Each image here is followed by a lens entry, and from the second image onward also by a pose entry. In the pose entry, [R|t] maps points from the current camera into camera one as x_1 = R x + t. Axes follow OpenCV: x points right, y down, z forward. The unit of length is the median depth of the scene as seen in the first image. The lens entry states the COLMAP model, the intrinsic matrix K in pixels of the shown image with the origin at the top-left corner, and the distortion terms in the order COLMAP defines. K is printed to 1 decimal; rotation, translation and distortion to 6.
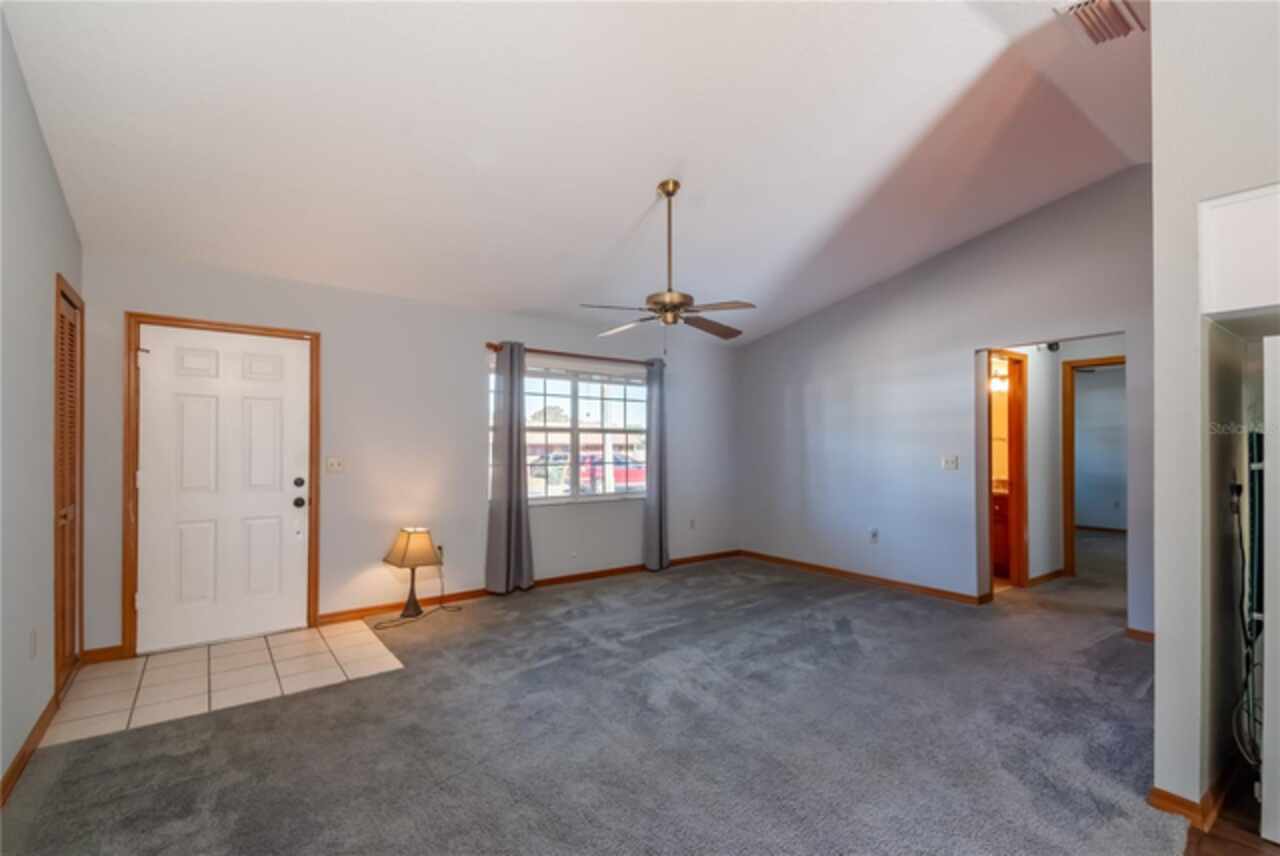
lens RADIAL K [[578.1, 0, 641.1], [0, 578.1, 438.3], [0, 0, 1]] dist [0.002263, -0.001565]
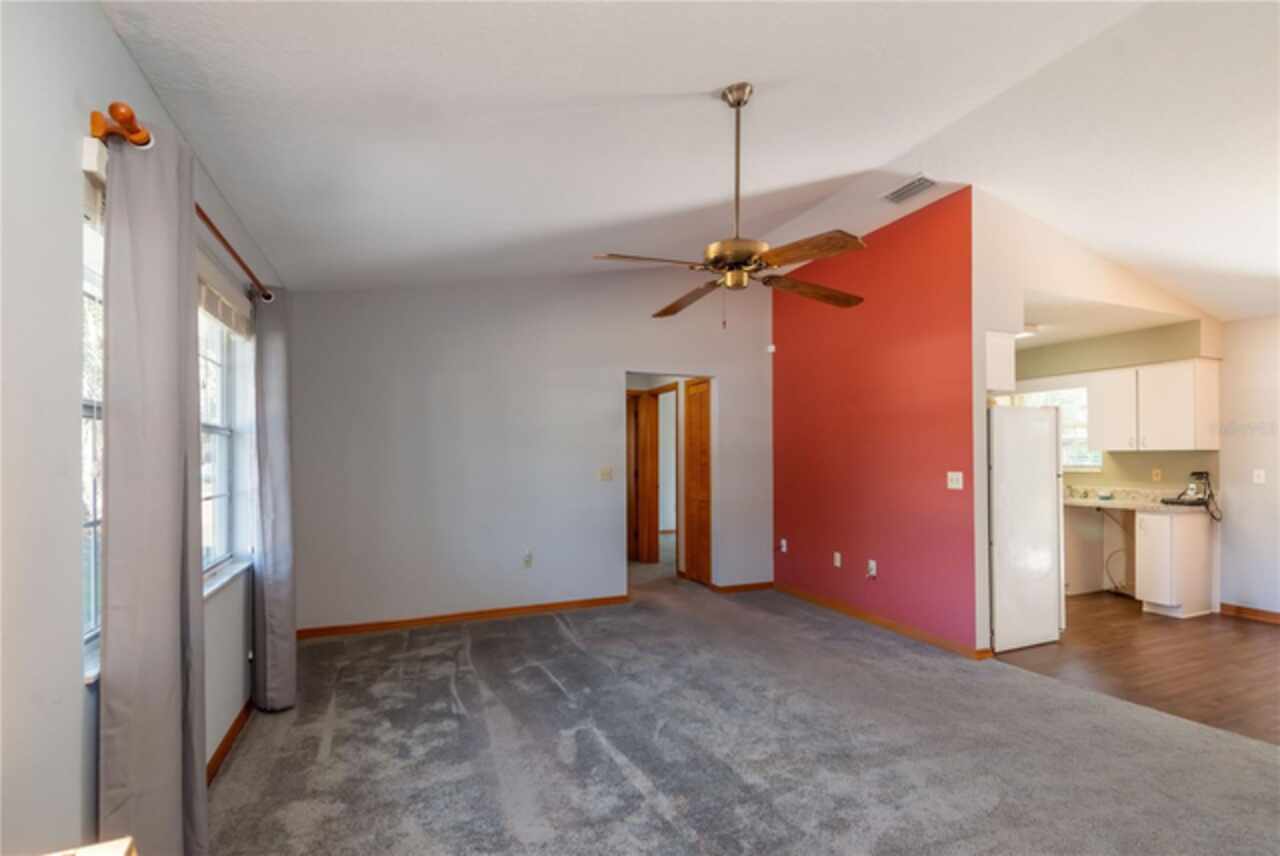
lens RADIAL K [[578.1, 0, 631.1], [0, 578.1, 456.3], [0, 0, 1]] dist [0.002263, -0.001565]
pose [[0.251579, -0.003051, 0.967832, -0.865766], [-0.010496, 0.999928, 0.005881, 0.002863], [-0.967780, -0.011638, 0.251529, 1.248974]]
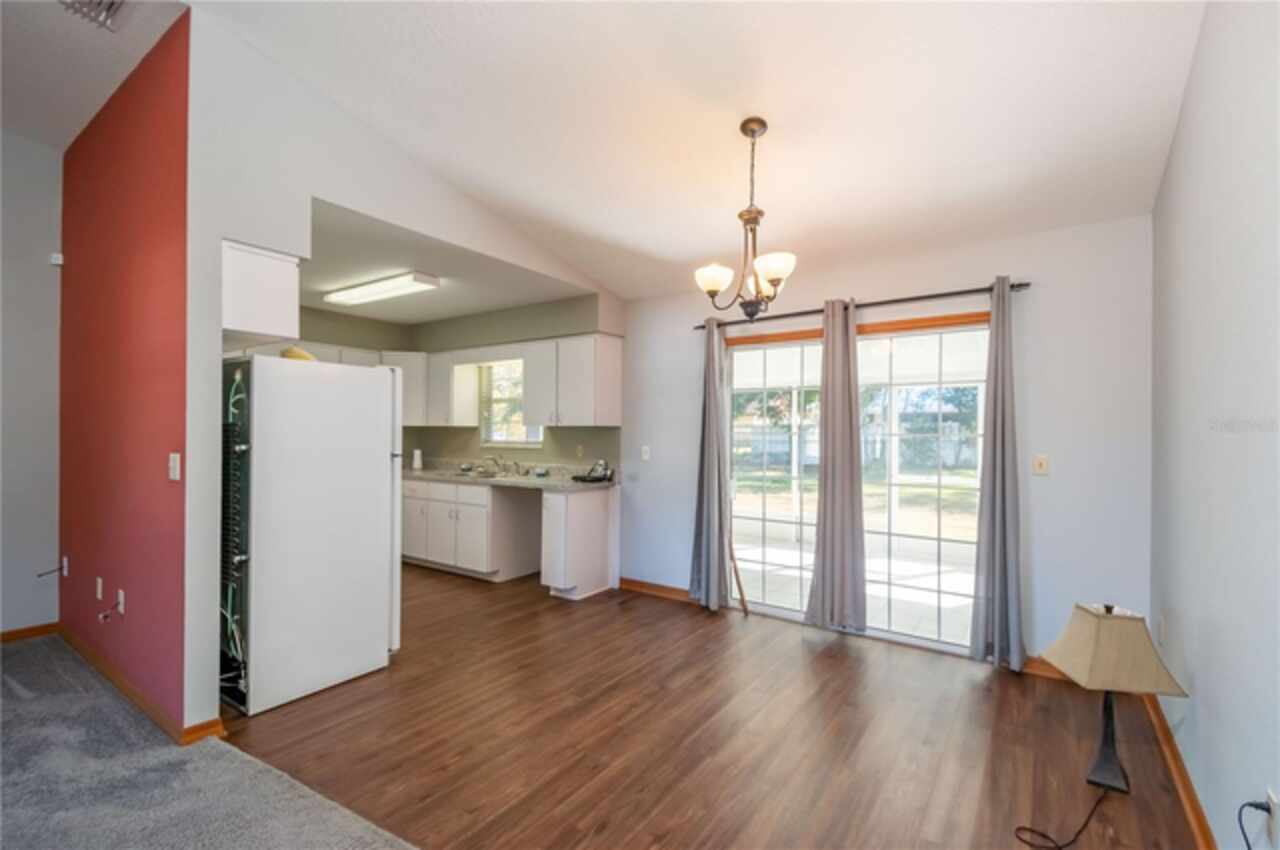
lens RADIAL K [[576.7, 0, 639.9], [0, 576.7, 424.0], [0, 0, 1]] dist [0.001010, -0.001903]
pose [[-0.308371, 0.004071, 0.951257, -0.381718], [-0.023017, 0.999666, -0.011739, -0.013182], [-0.950988, -0.025515, -0.308174, 0.382150]]
